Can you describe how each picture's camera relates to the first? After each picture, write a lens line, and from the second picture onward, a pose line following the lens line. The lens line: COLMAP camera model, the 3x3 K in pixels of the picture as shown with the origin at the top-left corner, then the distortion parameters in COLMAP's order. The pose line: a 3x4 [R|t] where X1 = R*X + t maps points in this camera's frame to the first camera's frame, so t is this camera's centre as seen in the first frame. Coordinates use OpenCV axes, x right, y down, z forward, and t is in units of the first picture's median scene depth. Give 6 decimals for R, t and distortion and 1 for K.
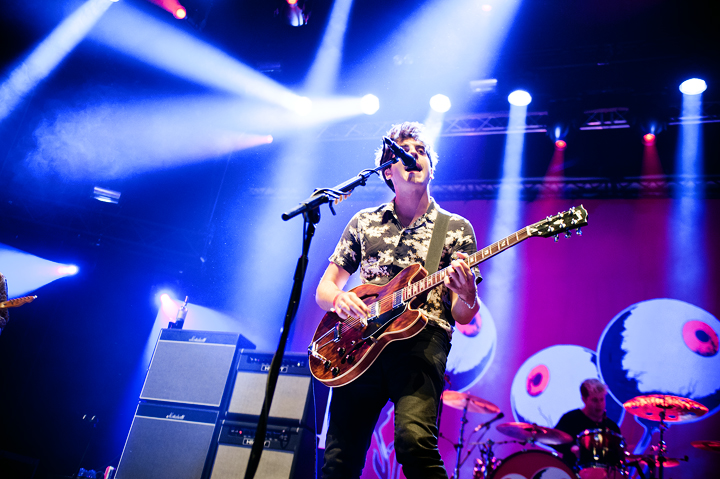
lens RADIAL K [[764.8, 0, 360.0], [0, 764.8, 239.5], [0, 0, 1]] dist [0.058633, 0.003951]
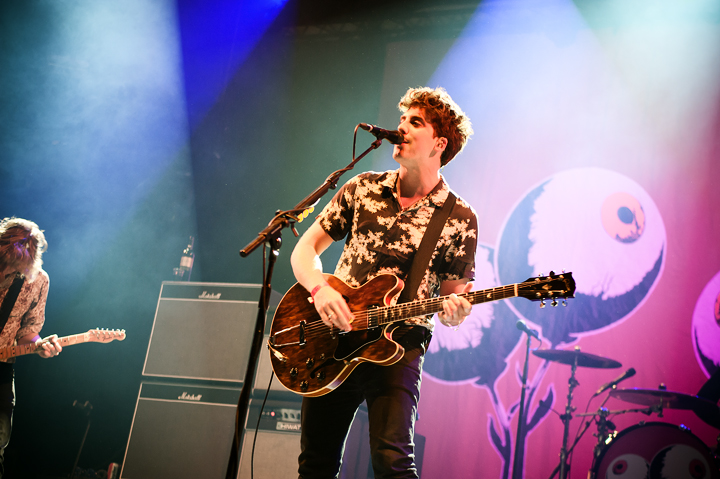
lens RADIAL K [[1305.7, 0, 360.0], [0, 1305.7, 239.5], [0, 0, 1]] dist [0.368619, -0.088581]
pose [[0.991014, -0.061090, -0.118993, 0.100274], [0.077859, 0.986827, 0.141809, -0.103967], [0.108763, -0.149799, 0.982716, -0.270745]]
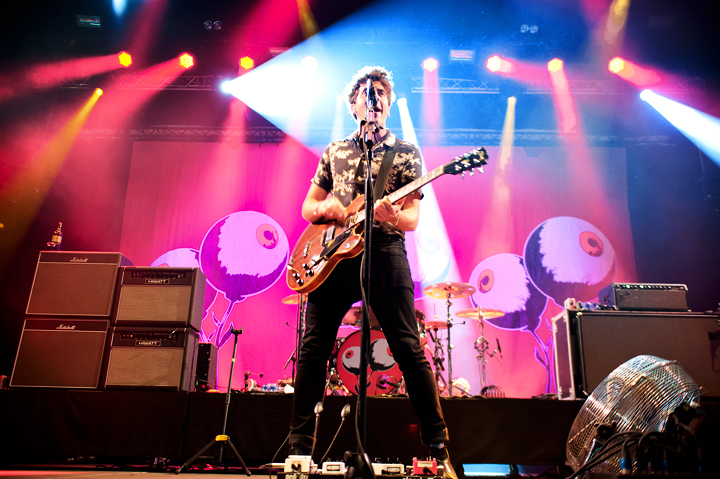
lens RADIAL K [[583.7, 0, 360.0], [0, 583.7, 239.5], [0, 0, 1]] dist [-0.010981, 0.000887]
pose [[0.929320, -0.032504, 0.367841, -0.149264], [-0.008751, 0.993900, 0.109933, 0.000901], [-0.369171, -0.105382, 0.923368, 0.052629]]
